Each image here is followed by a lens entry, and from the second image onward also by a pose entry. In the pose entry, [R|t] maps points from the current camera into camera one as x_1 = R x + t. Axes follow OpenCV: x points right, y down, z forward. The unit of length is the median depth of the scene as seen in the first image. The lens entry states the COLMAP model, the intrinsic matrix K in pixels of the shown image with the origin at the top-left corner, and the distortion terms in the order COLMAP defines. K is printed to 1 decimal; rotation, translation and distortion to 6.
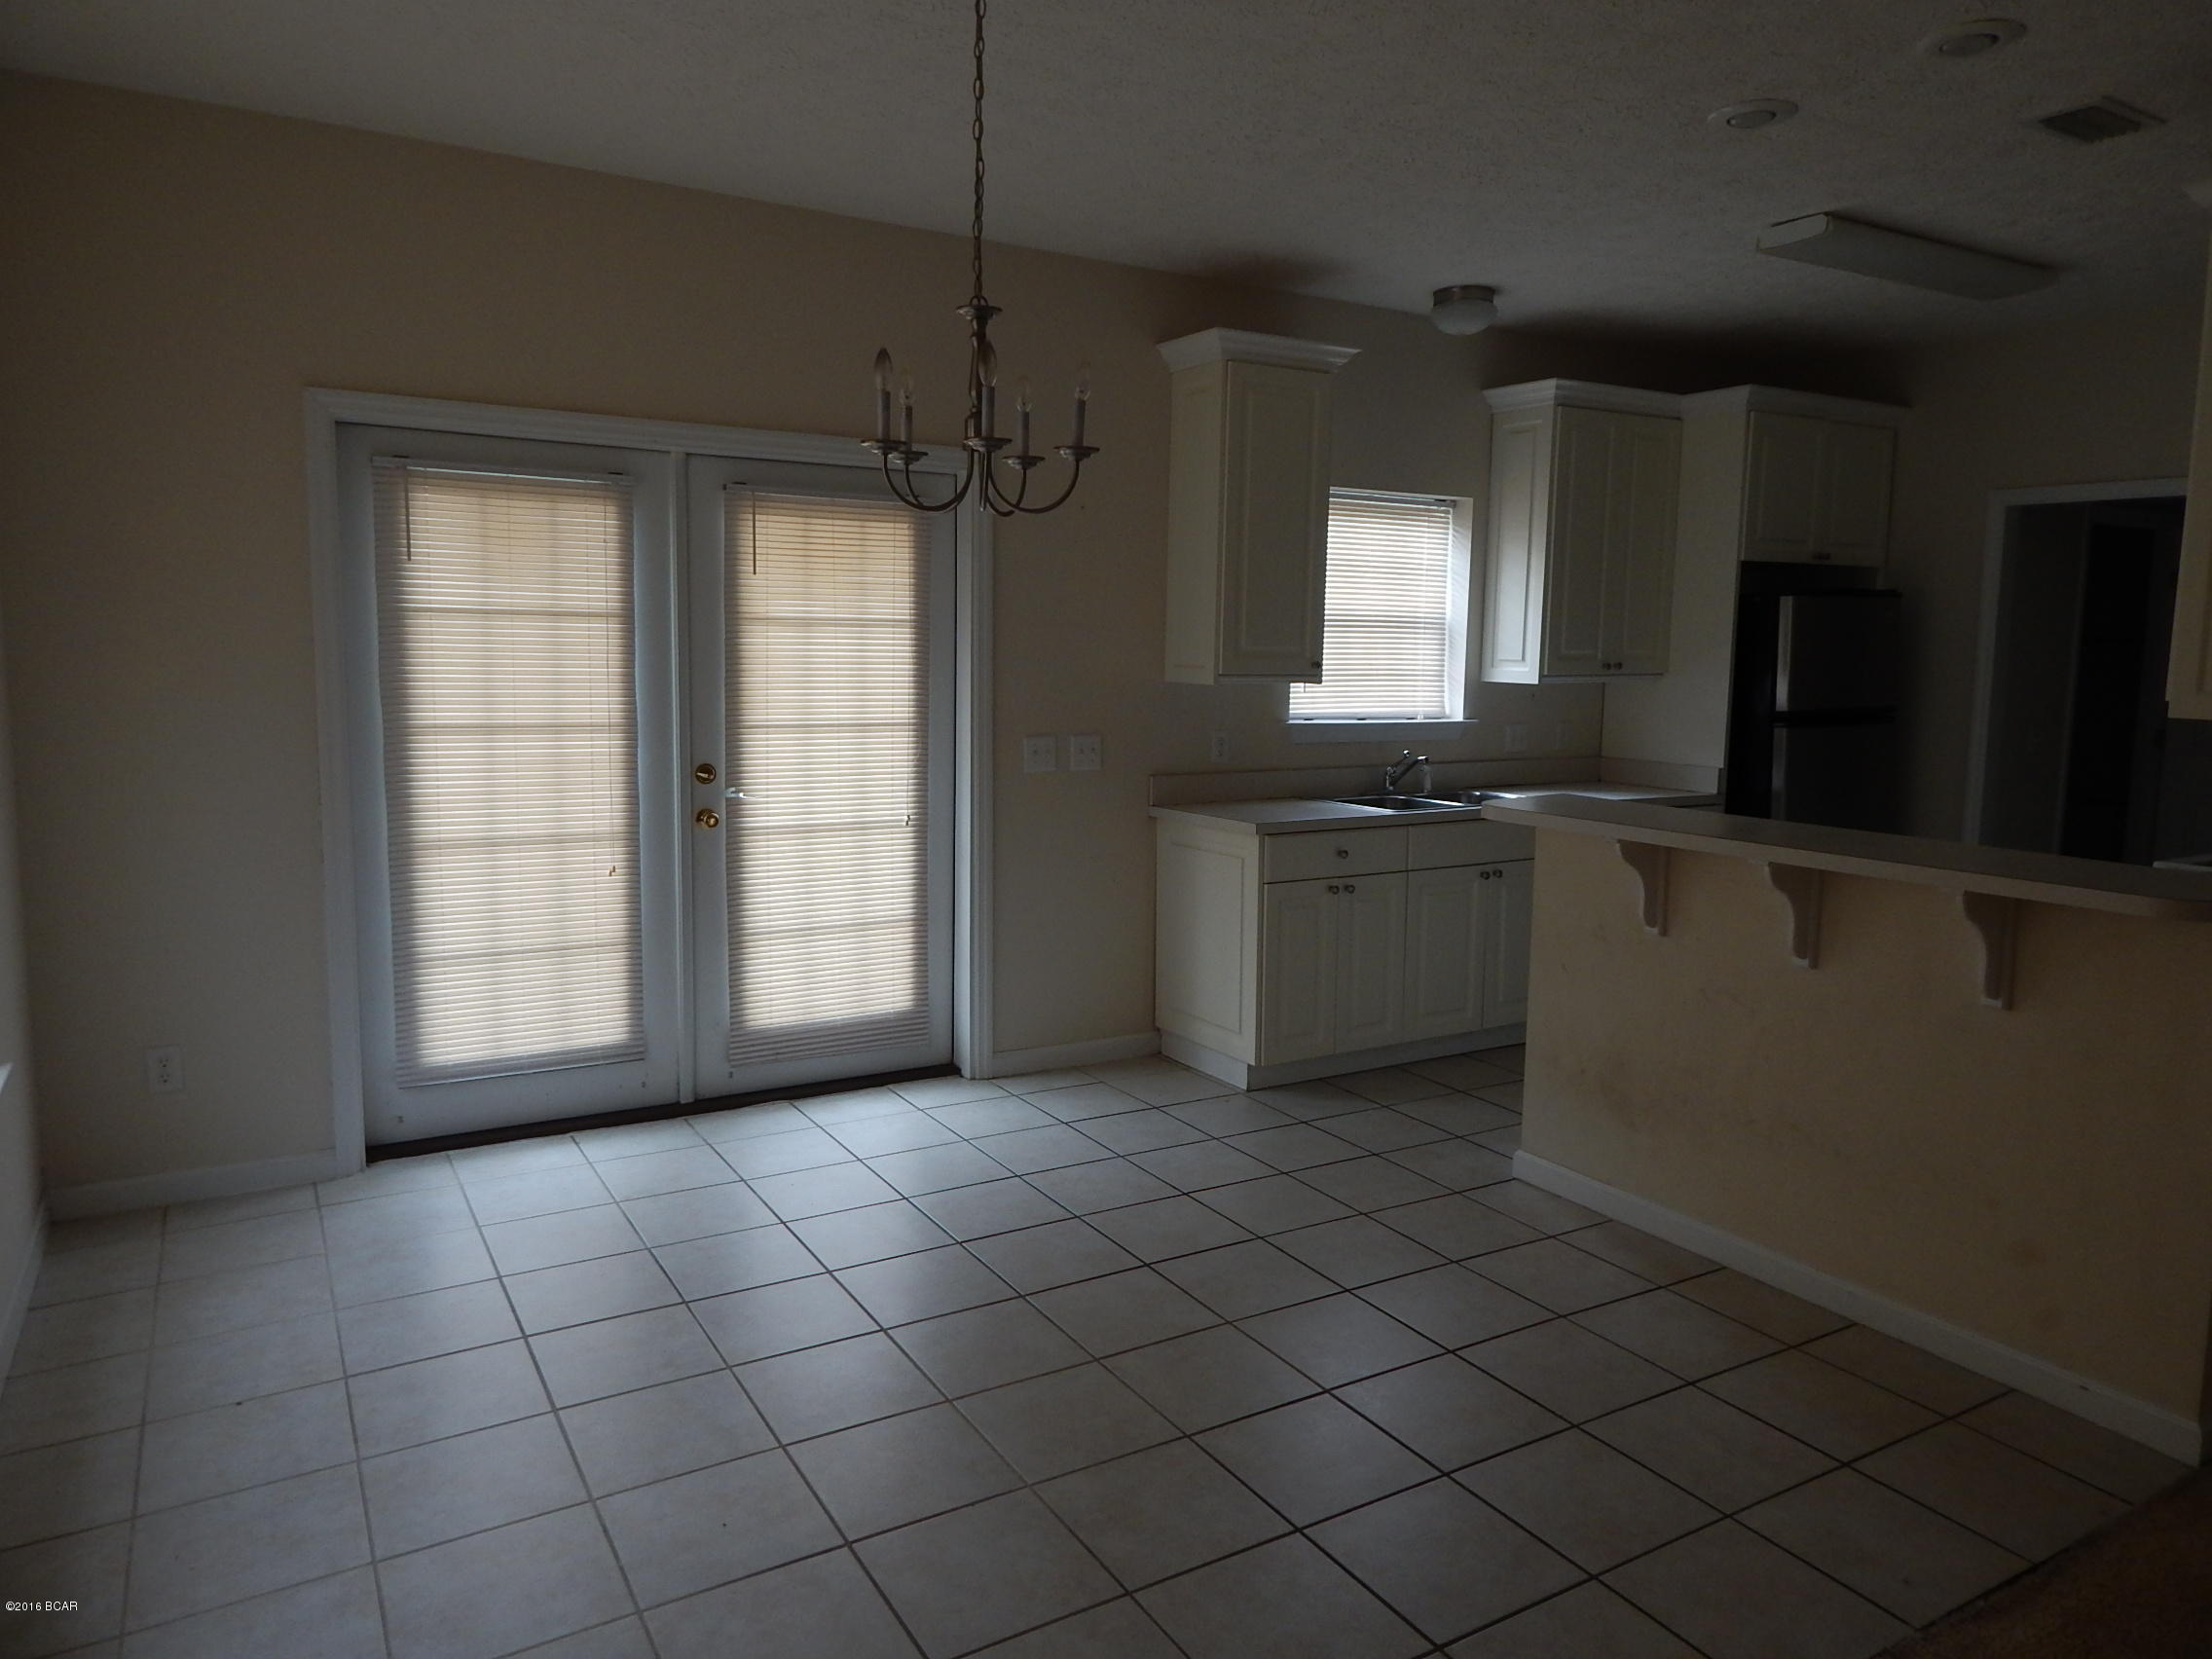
lens RADIAL K [[1466.3, 0, 1105.3], [0, 1466.3, 813.5], [0, 0, 1]] dist [-0.005190, -0.001193]
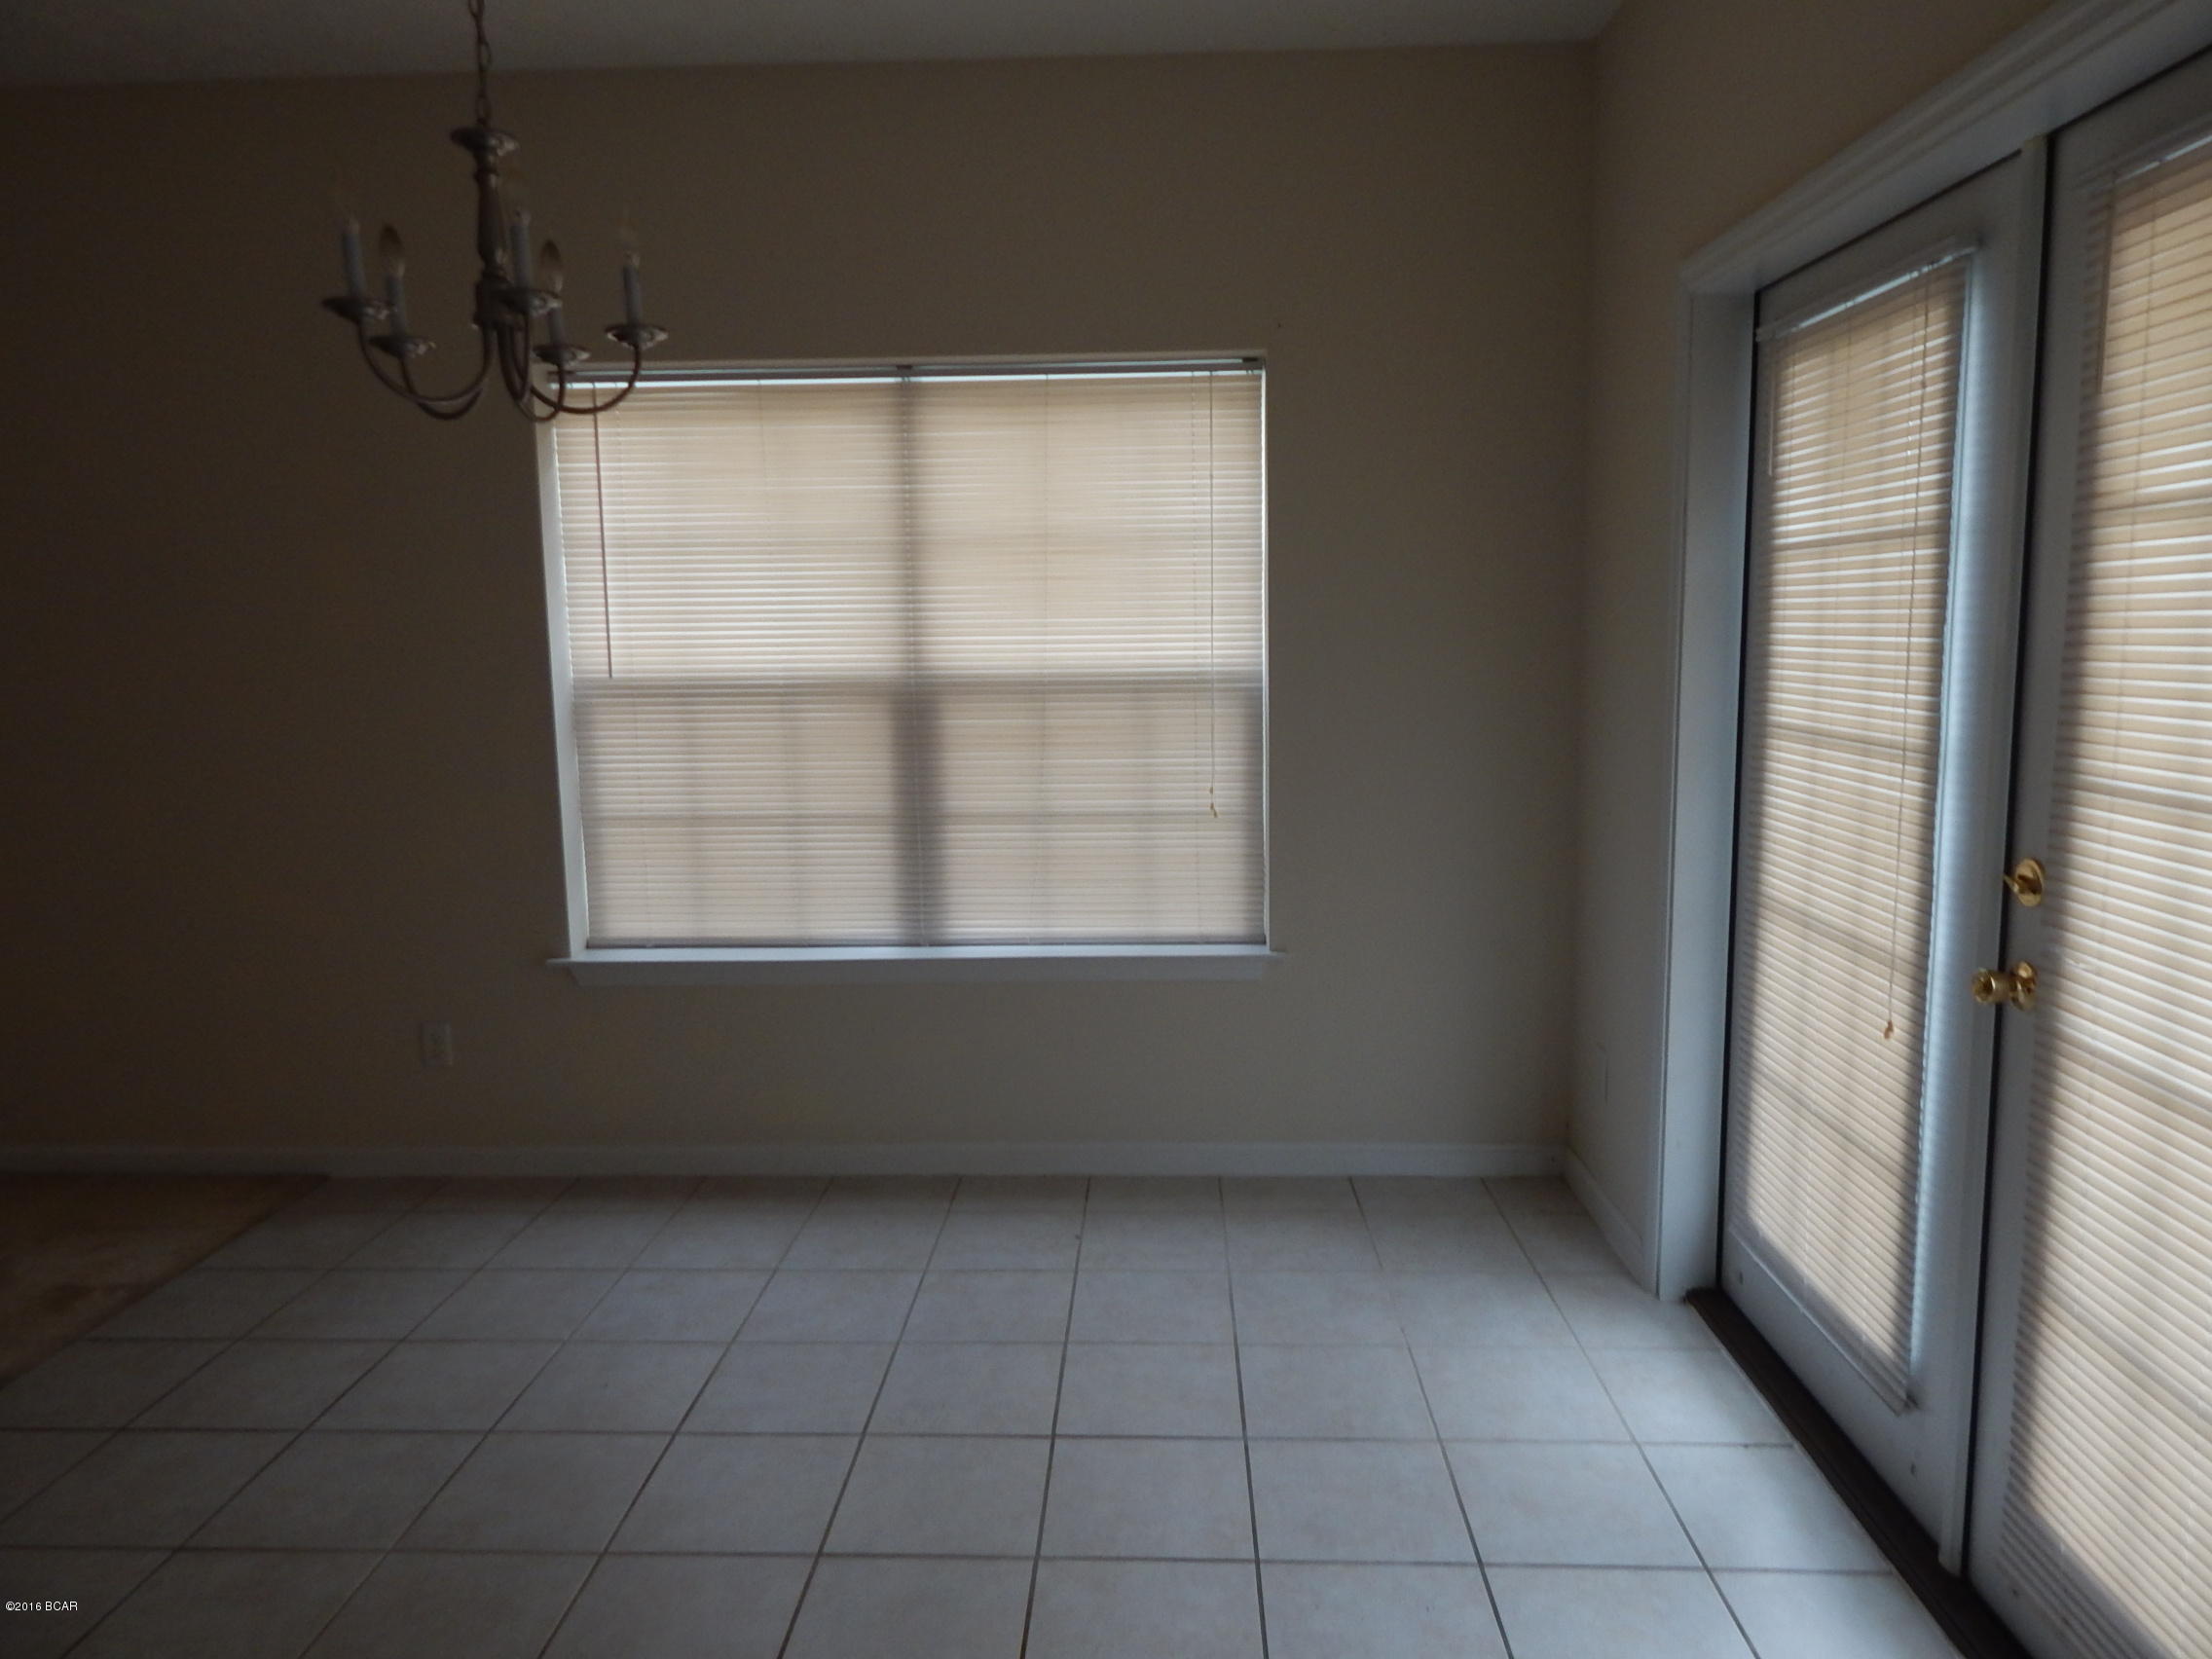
lens RADIAL K [[1466.3, 0, 1105.3], [0, 1466.3, 813.5], [0, 0, 1]] dist [-0.005190, -0.001193]
pose [[-0.543150, 0.102282, -0.833383, 0.248790], [-0.091312, 0.979470, 0.179723, -0.107876], [0.834656, 0.173714, -0.522660, 1.079467]]
